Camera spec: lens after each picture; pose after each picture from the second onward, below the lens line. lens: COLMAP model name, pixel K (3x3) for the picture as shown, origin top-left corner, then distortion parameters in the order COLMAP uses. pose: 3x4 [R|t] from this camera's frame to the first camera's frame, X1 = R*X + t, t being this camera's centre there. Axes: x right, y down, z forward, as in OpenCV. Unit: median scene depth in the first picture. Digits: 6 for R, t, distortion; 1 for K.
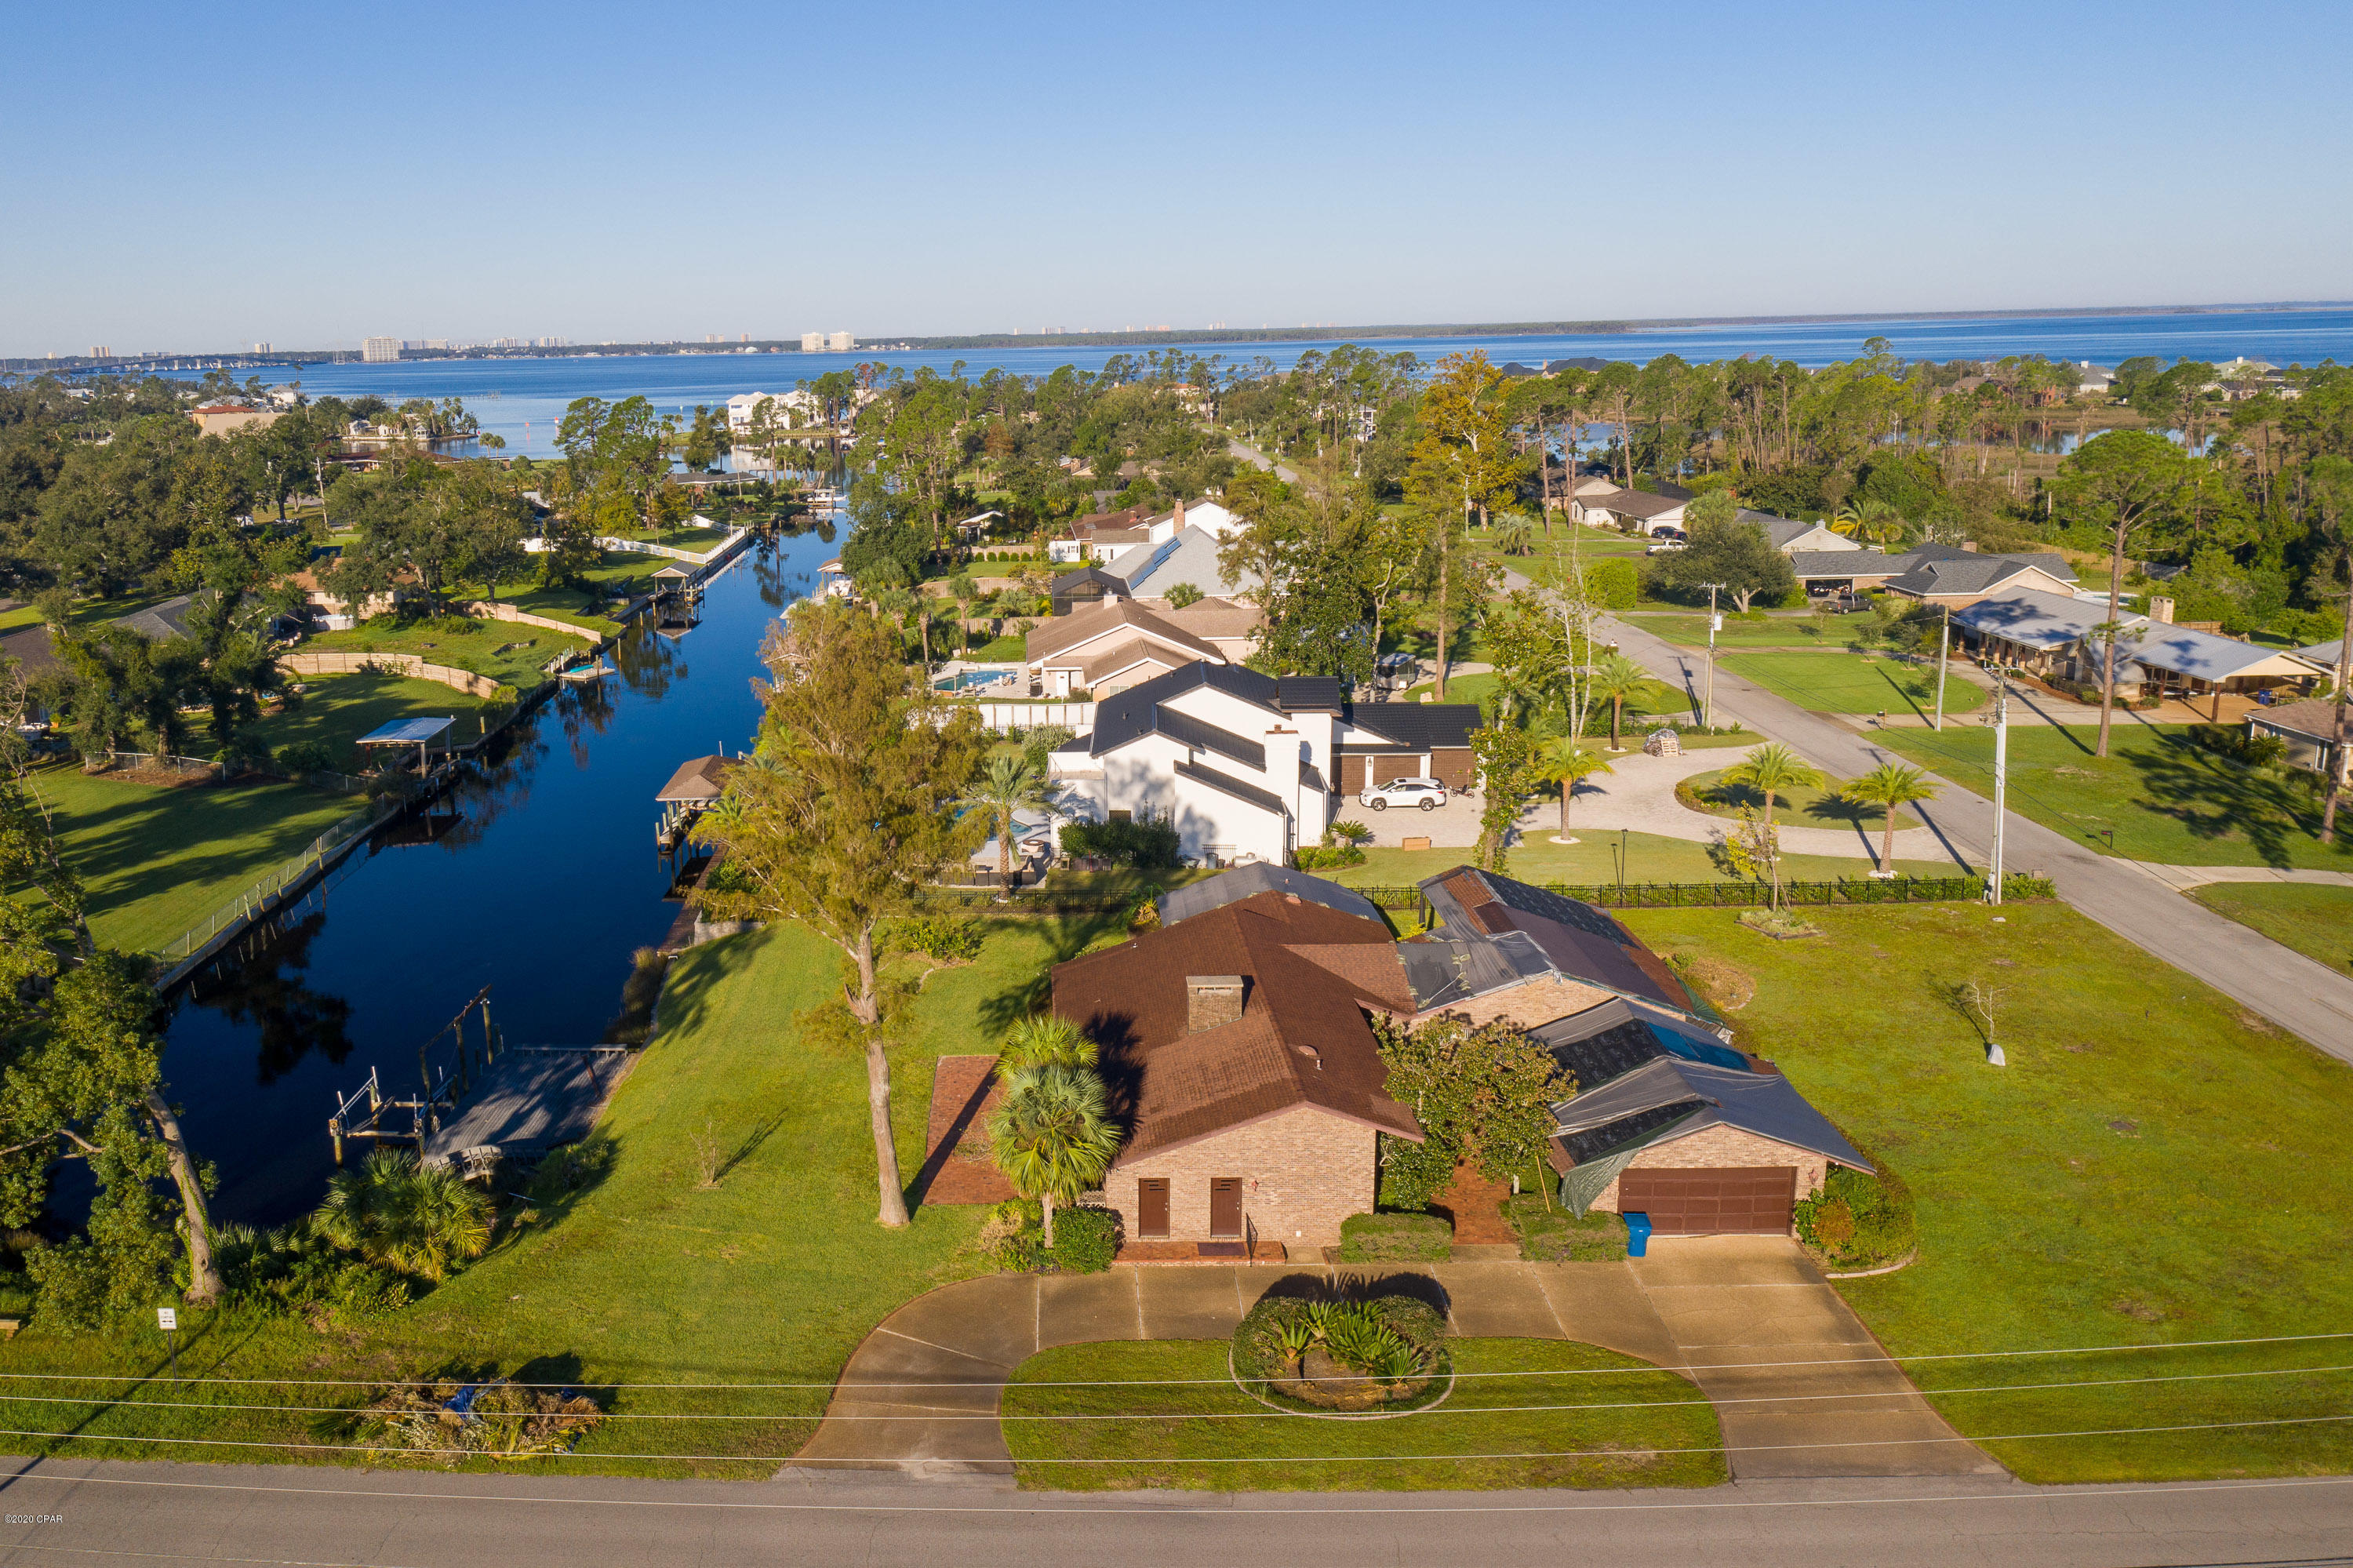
lens RADIAL K [[1946.6, 0, 1176.5], [0, 1946.6, 784.0], [0, 0, 1]] dist [-0.005930, -0.007645]
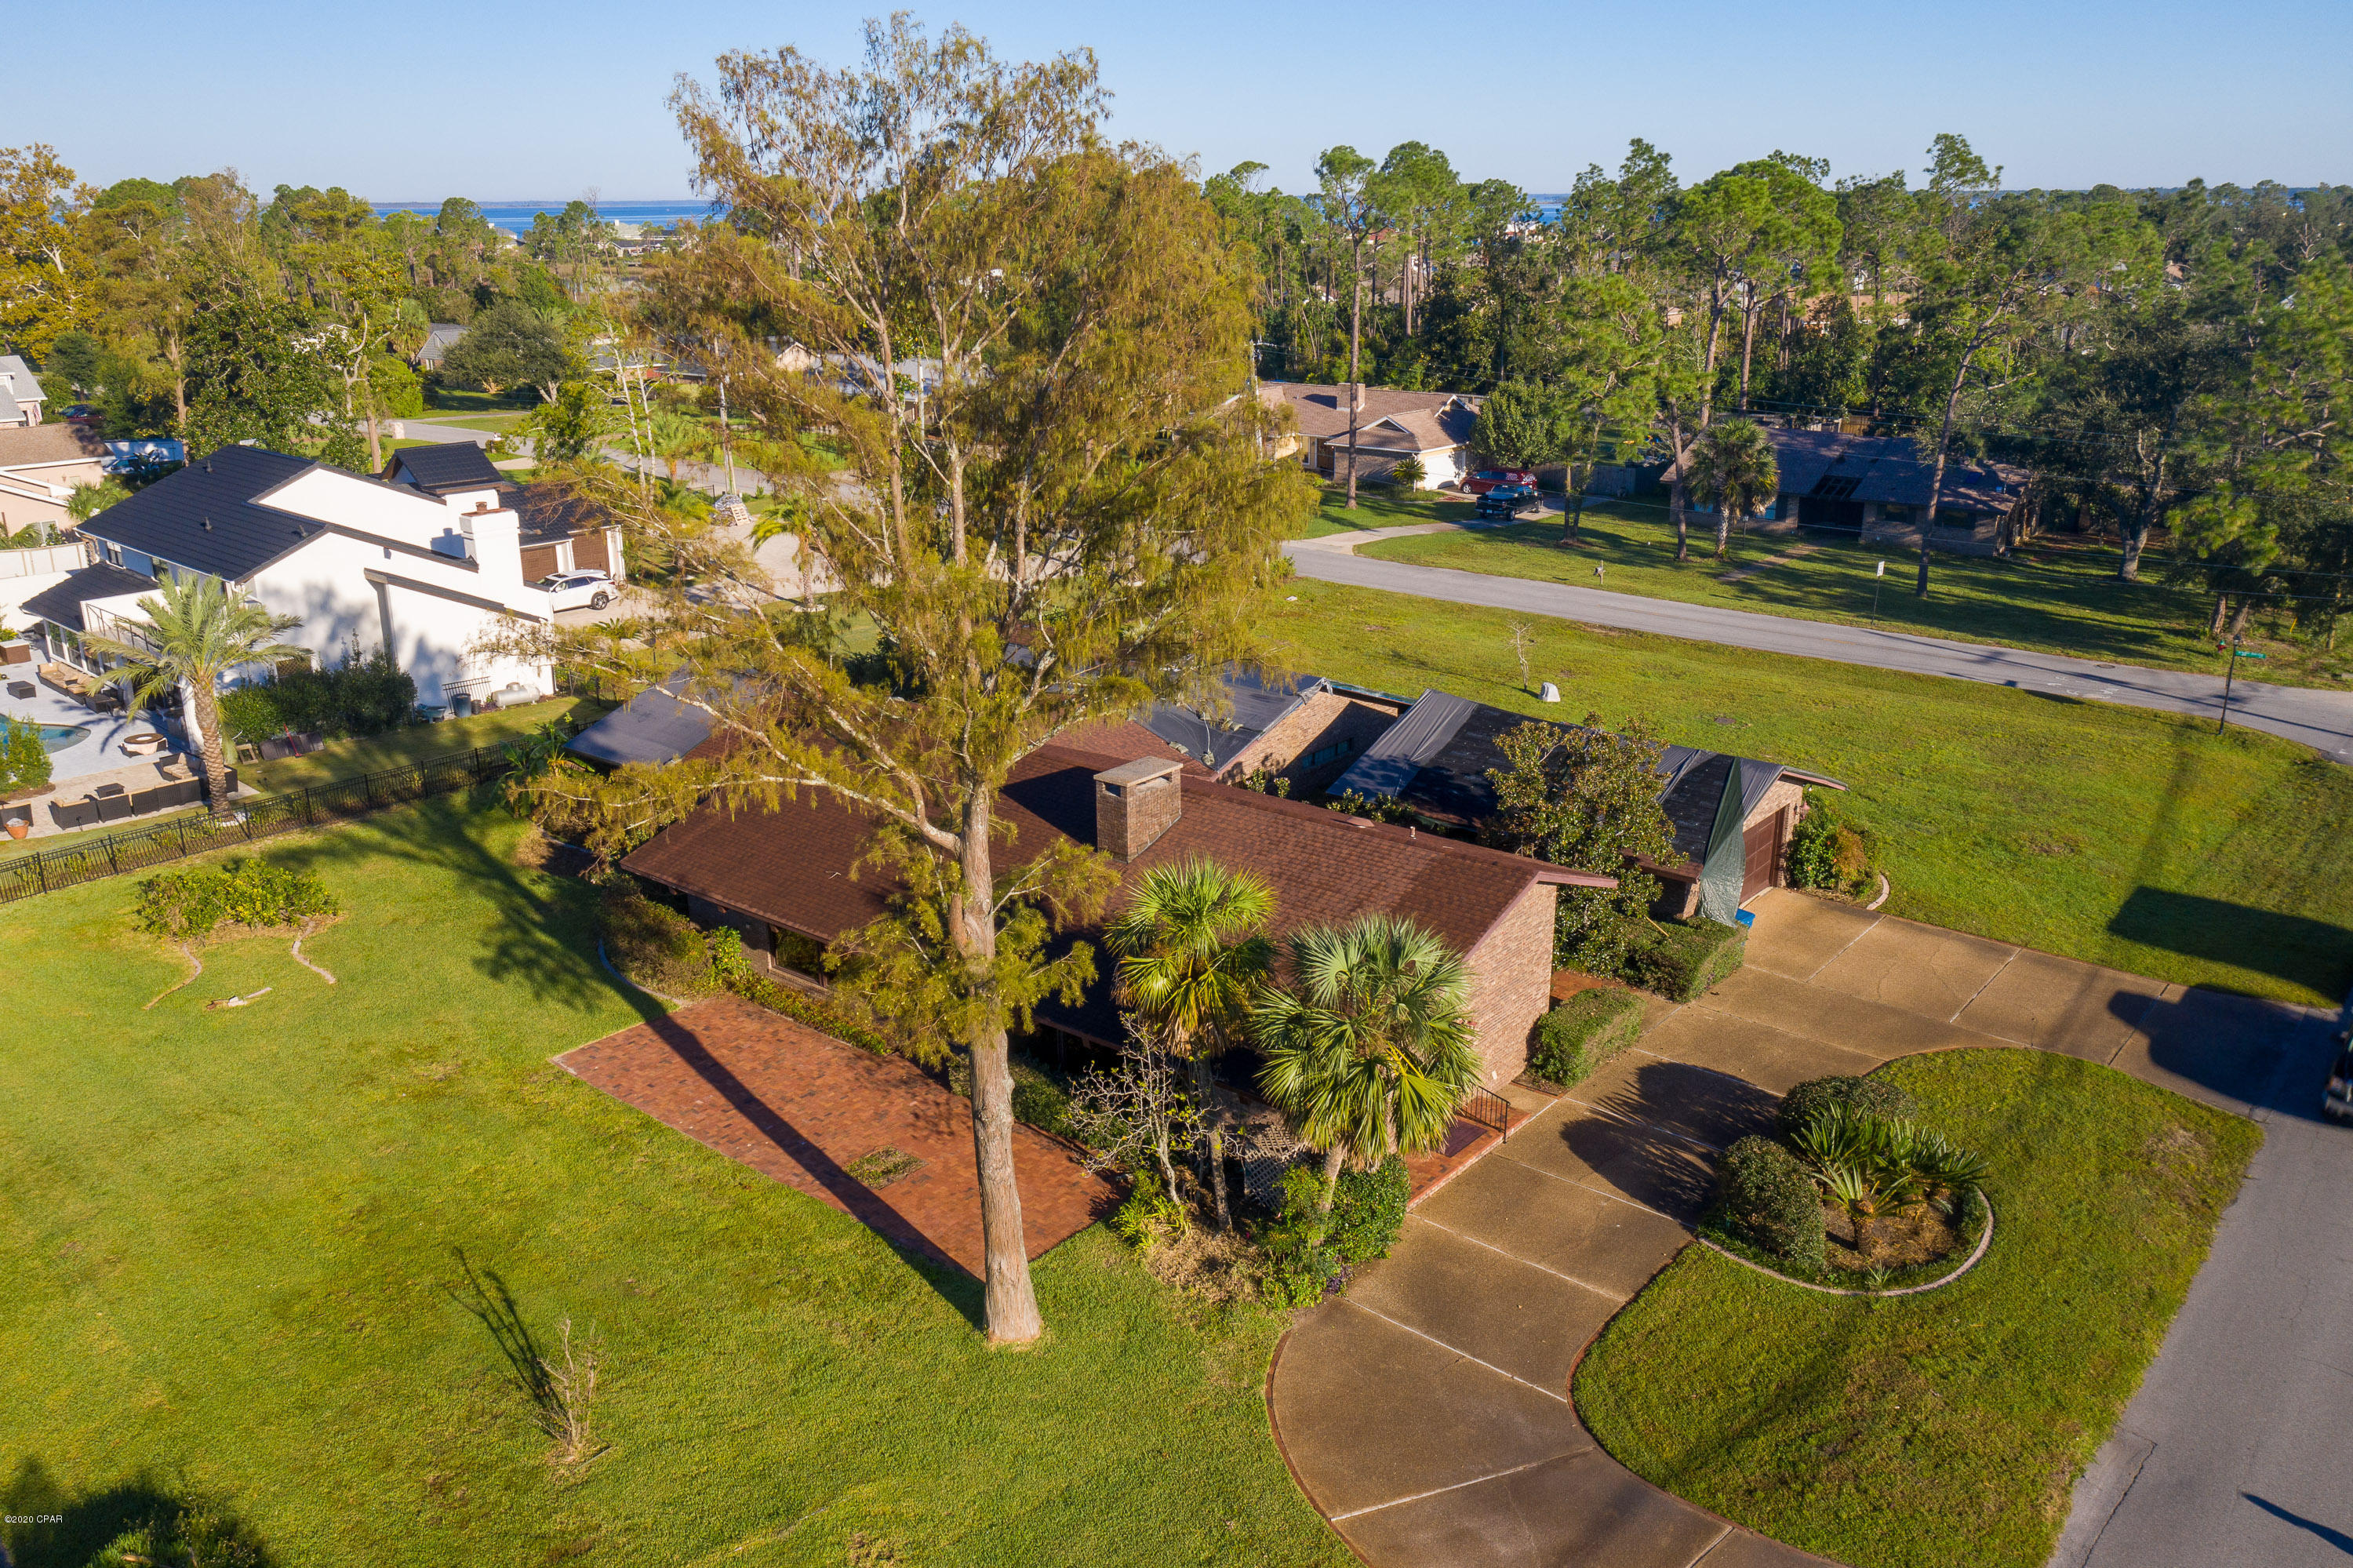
lens RADIAL K [[1876.6, 0, 1176.5], [0, 1876.6, 784.0], [0, 0, 1]] dist [-0.012697, -0.019748]
pose [[0.612208, -0.218159, 0.760005, -0.329988], [0.148932, 0.975796, 0.160132, -0.002958], [-0.776544, 0.015155, 0.629881, 0.386294]]
